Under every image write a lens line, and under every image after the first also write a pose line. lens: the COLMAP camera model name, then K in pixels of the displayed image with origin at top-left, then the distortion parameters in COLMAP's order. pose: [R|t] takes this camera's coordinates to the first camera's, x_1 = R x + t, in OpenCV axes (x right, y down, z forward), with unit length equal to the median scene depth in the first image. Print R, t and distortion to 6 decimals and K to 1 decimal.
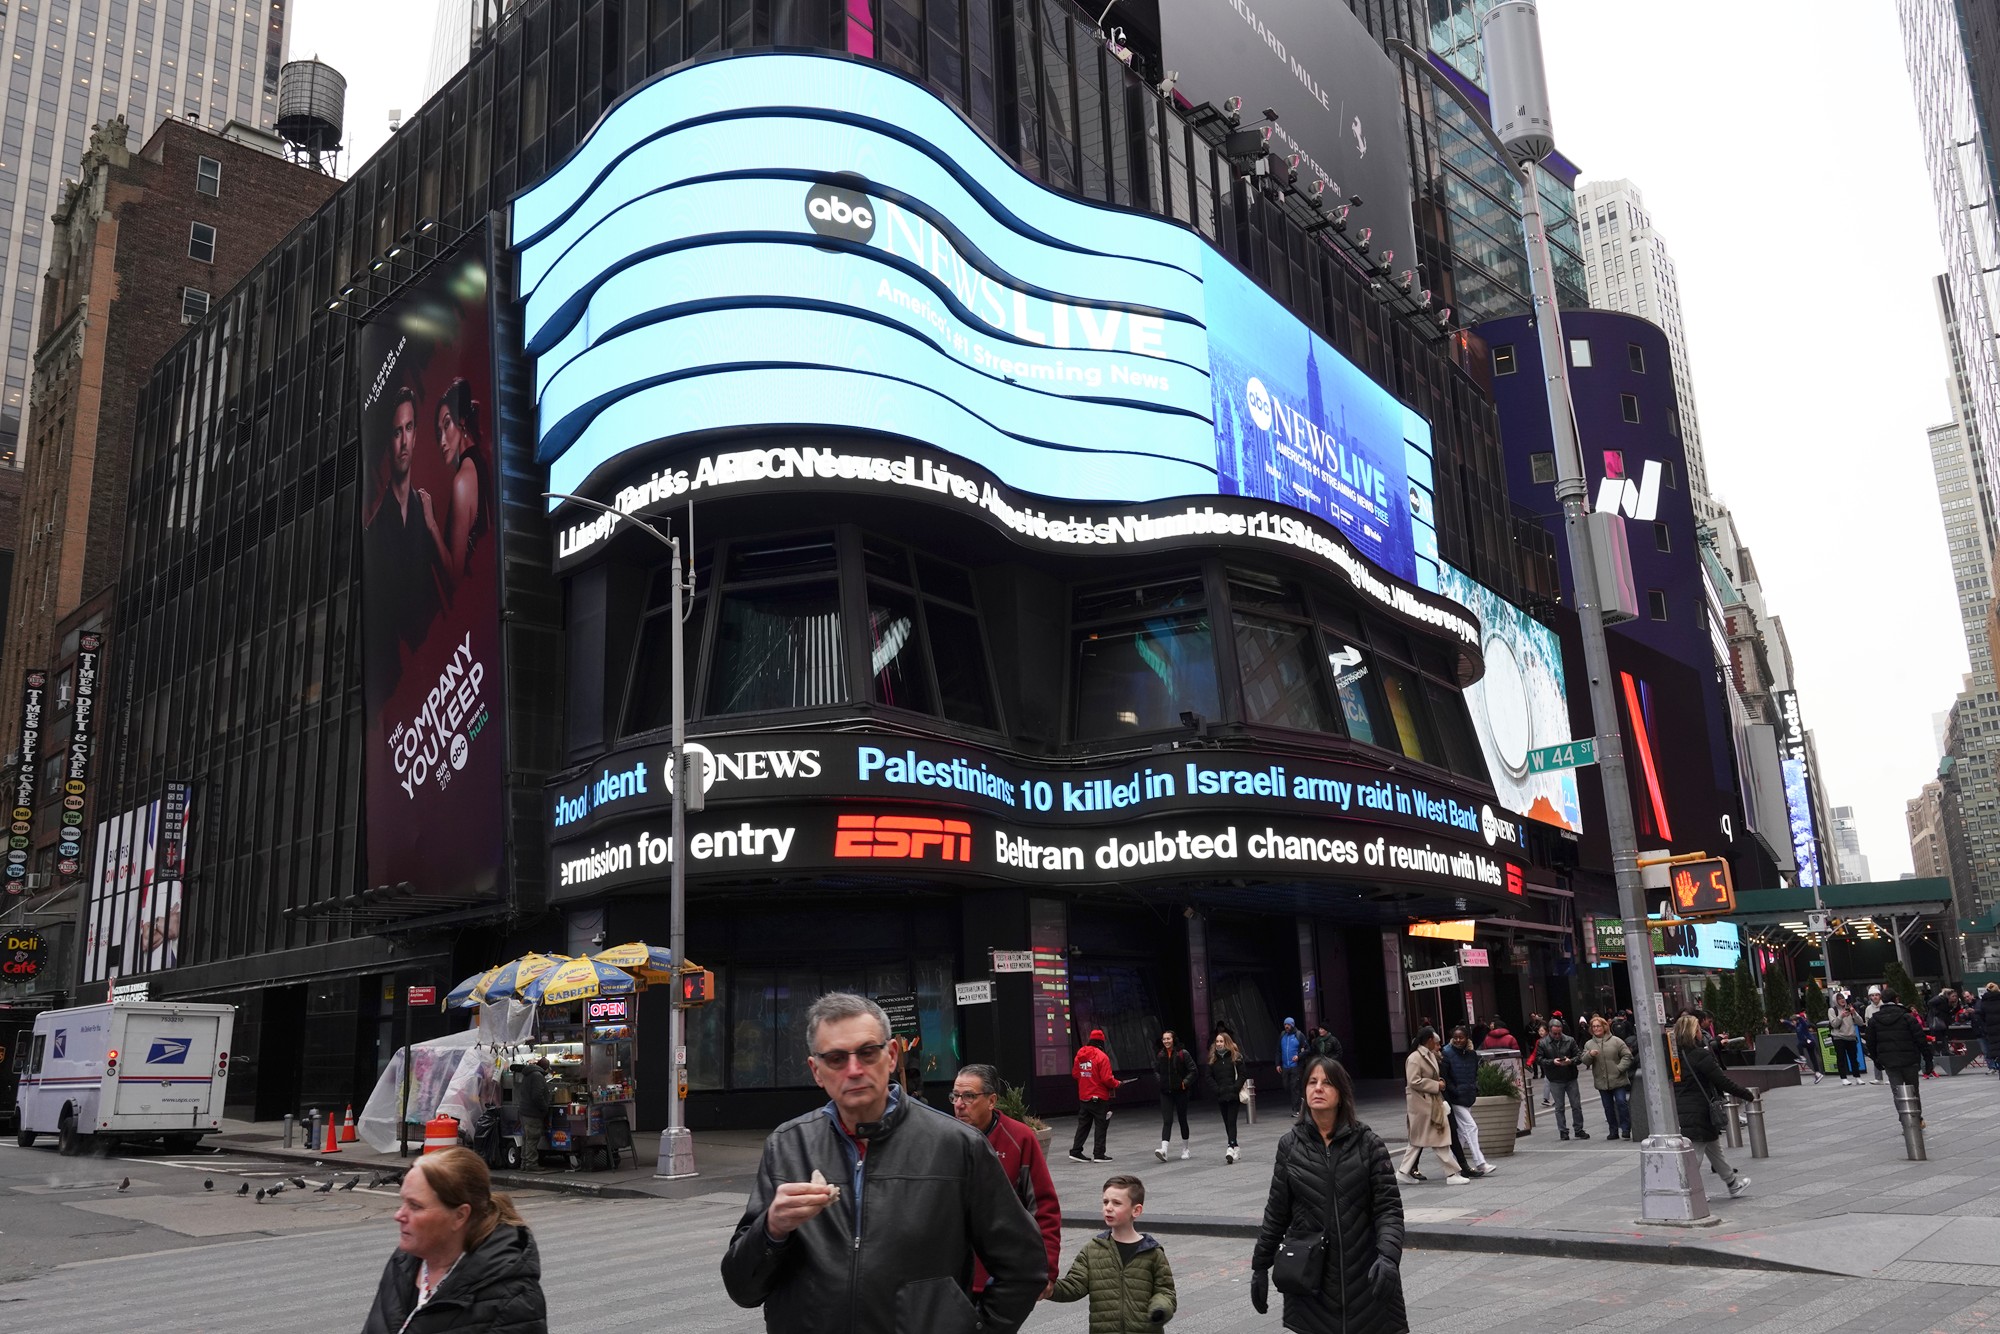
lens RADIAL K [[1568.0, 0, 994.3], [0, 1568.0, 672.8], [0, 0, 1]] dist [0.000267, 0.004134]
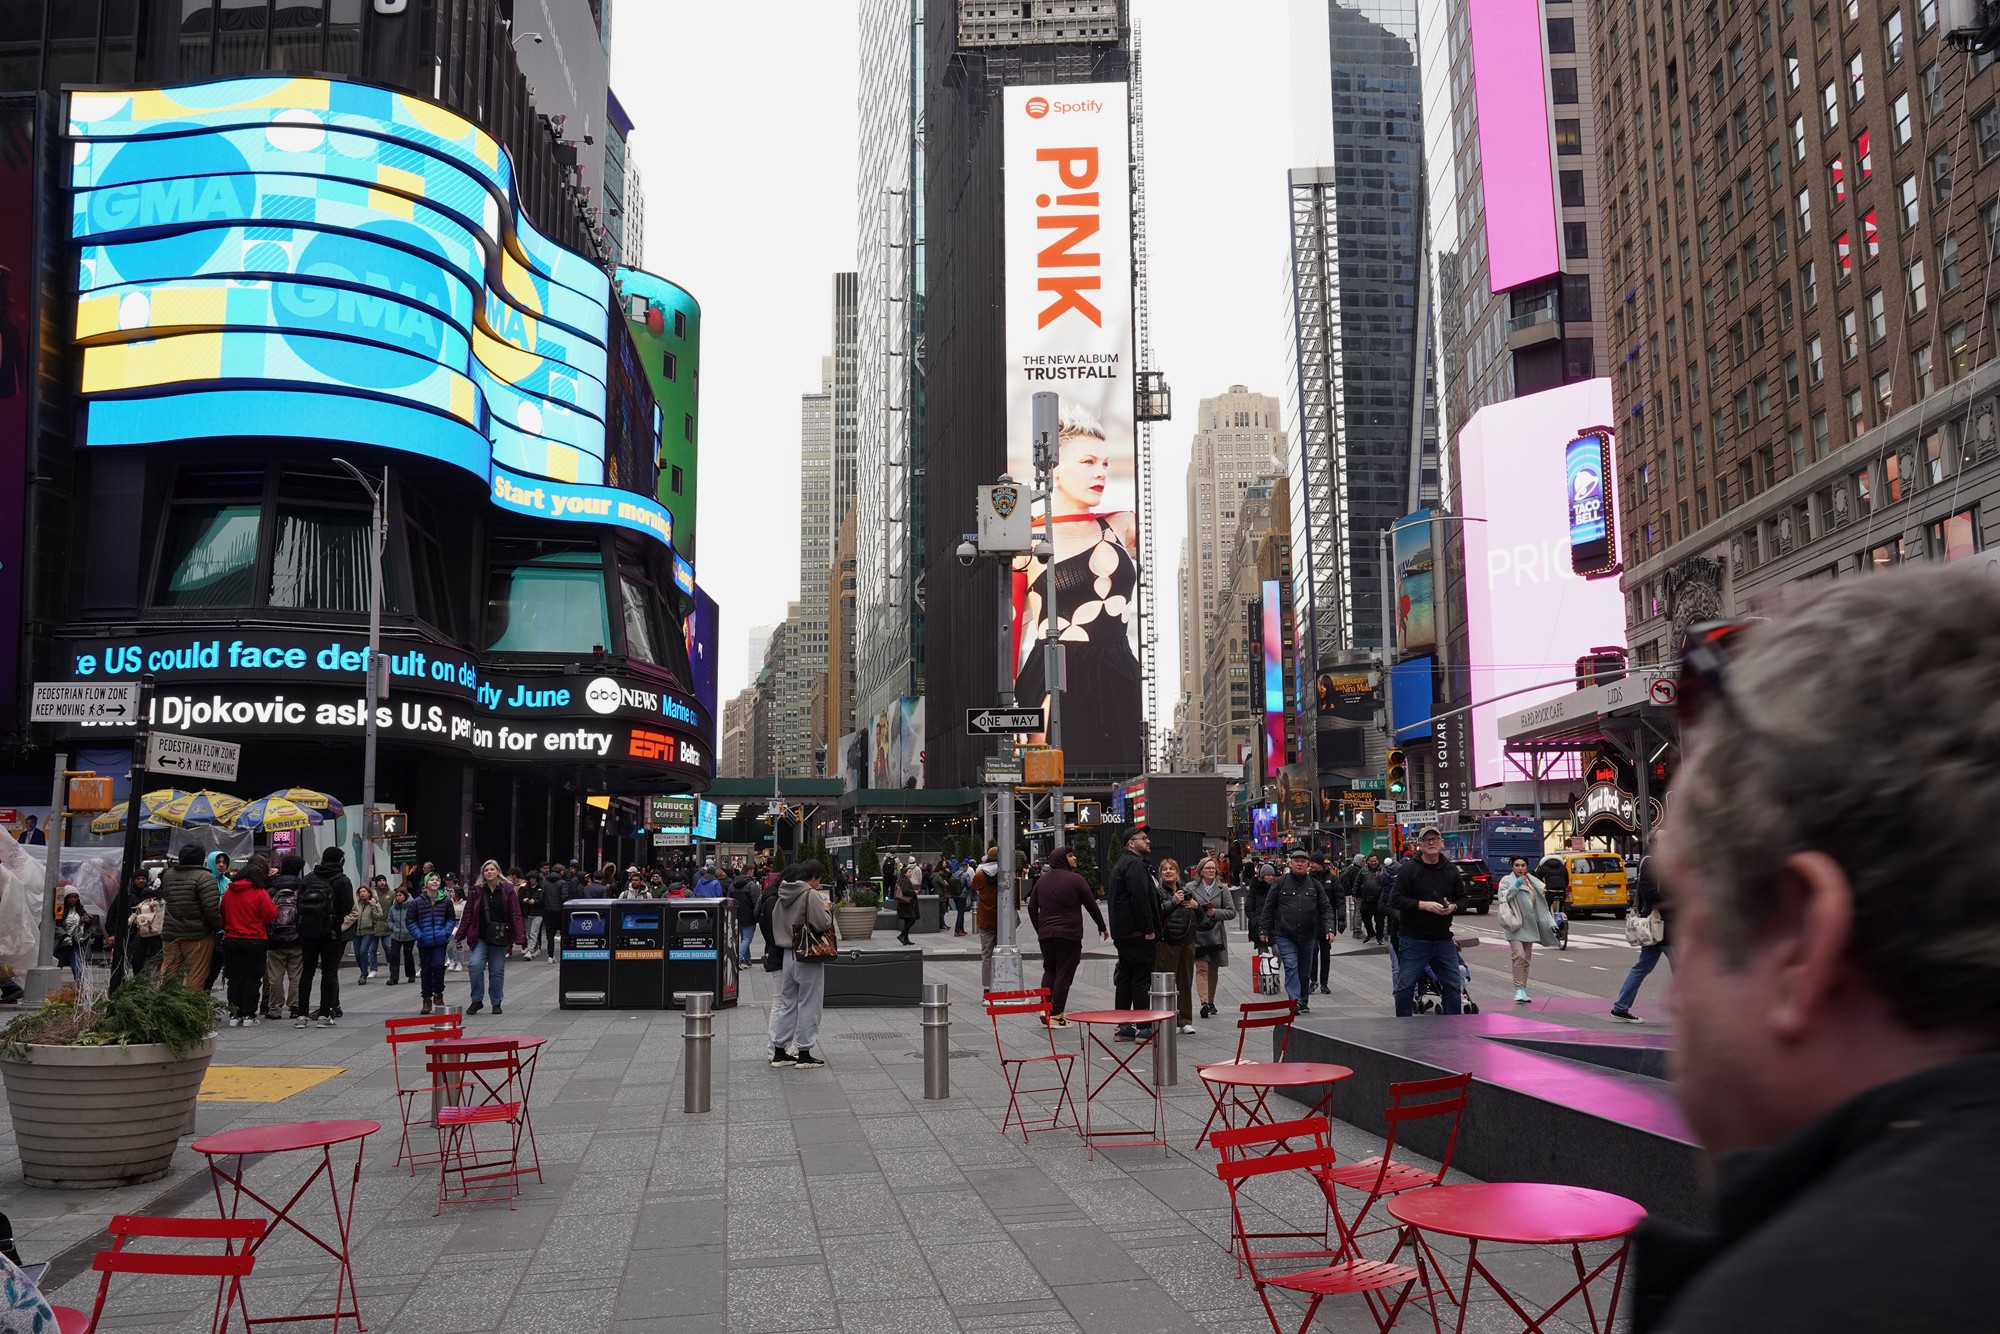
lens RADIAL K [[1586.2, 0, 996.5], [0, 1586.2, 673.4], [0, 0, 1]] dist [-0.017293, 0.020393]
pose [[0.752169, 0.112765, 0.649250, -0.101069], [-0.169947, 0.985116, 0.025787, -0.008835], [-0.636679, -0.129734, 0.760138, -0.059467]]
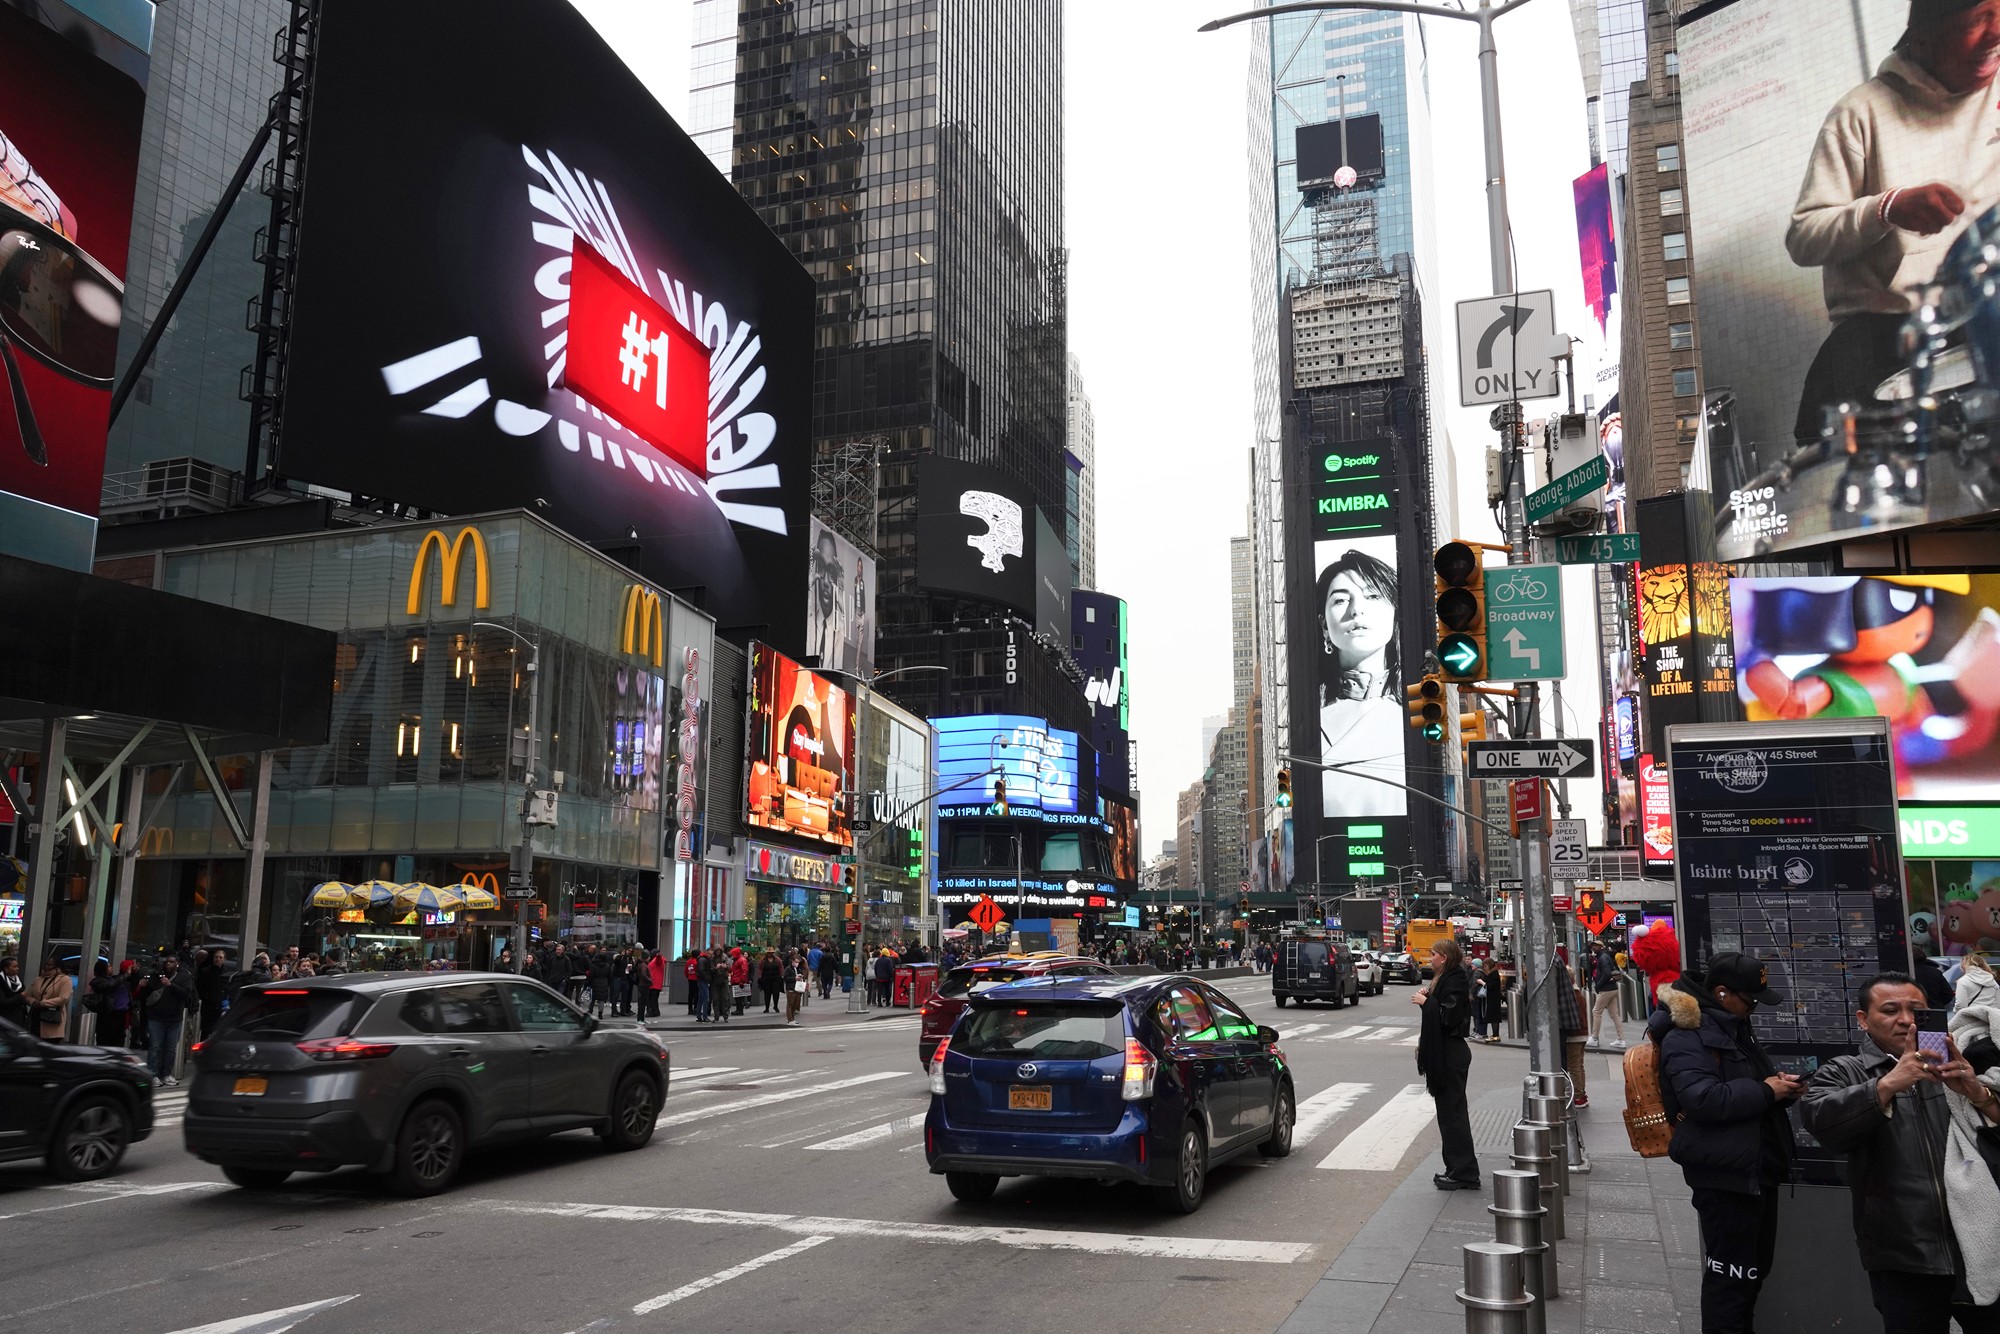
lens RADIAL K [[1613.9, 0, 1000.0], [0, 1613.9, 667.0], [0, 0, 1]] dist [-0.015492, 0.002891]
pose [[0.908340, 0.109841, 0.403550, -0.346637], [-0.130780, 0.991106, 0.024602, -0.110397], [-0.397259, -0.075123, 0.914627, -0.524332]]
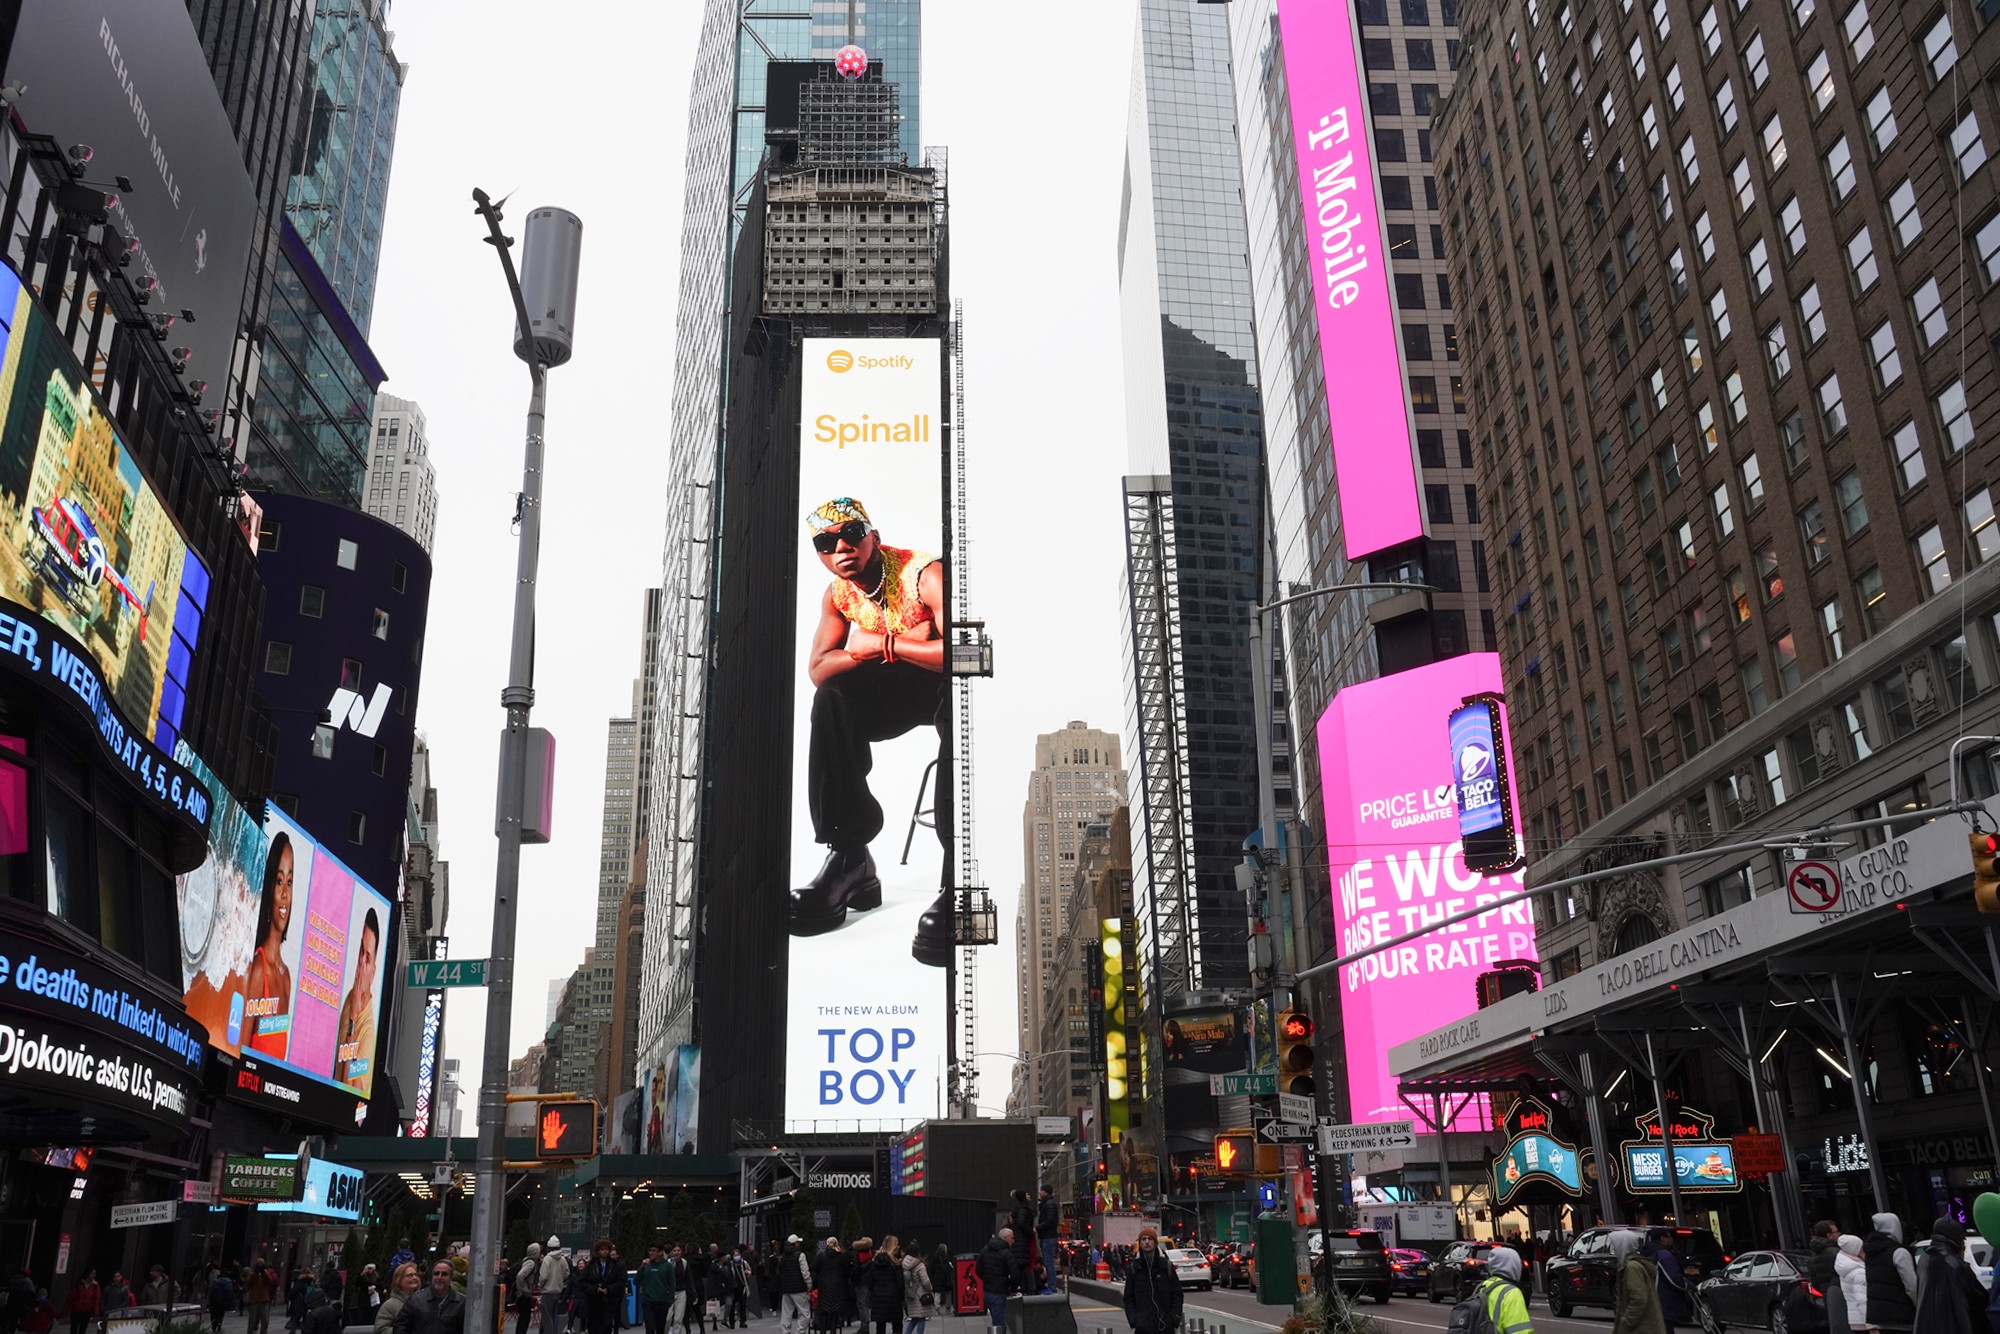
lens RADIAL K [[1642.6, 0, 999.8], [0, 1642.6, 672.6], [0, 0, 1]] dist [-0.046757, 0.064814]
pose [[0.682565, 0.267429, 0.680137, -0.010187], [-0.172753, 0.963310, -0.205402, 0.002040], [-0.710114, 0.022704, 0.703721, 0.007327]]
